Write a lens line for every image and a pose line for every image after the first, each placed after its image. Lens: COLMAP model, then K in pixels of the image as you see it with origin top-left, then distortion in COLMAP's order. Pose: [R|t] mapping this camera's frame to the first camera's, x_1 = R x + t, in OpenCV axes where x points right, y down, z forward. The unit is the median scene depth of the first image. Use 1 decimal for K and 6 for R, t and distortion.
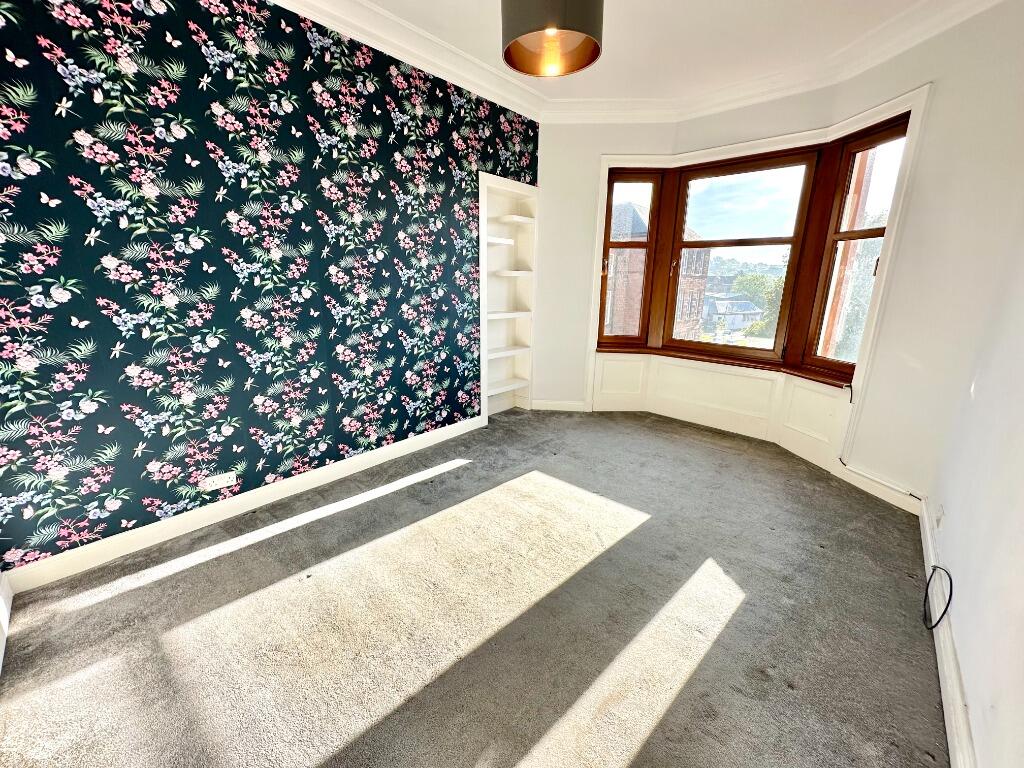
lens RADIAL K [[409.3, 0, 511.2], [0, 409.3, 383.5], [0, 0, 1]] dist [0.000811, 0.001399]
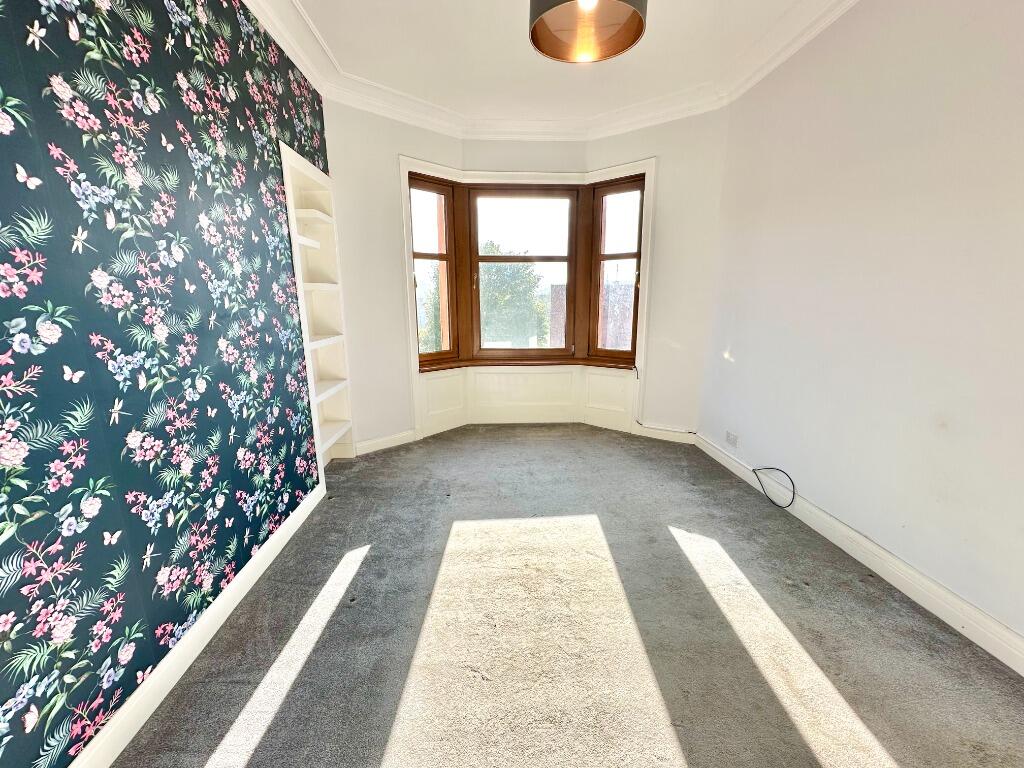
lens RADIAL K [[409.3, 0, 513.4], [0, 409.3, 382.8], [0, 0, 1]] dist [0.000811, 0.001399]
pose [[0.696796, -0.169668, 0.696913, -0.358543], [0.193404, 0.980076, 0.045235, -0.071073], [-0.690703, 0.103266, 0.715728, 0.273038]]
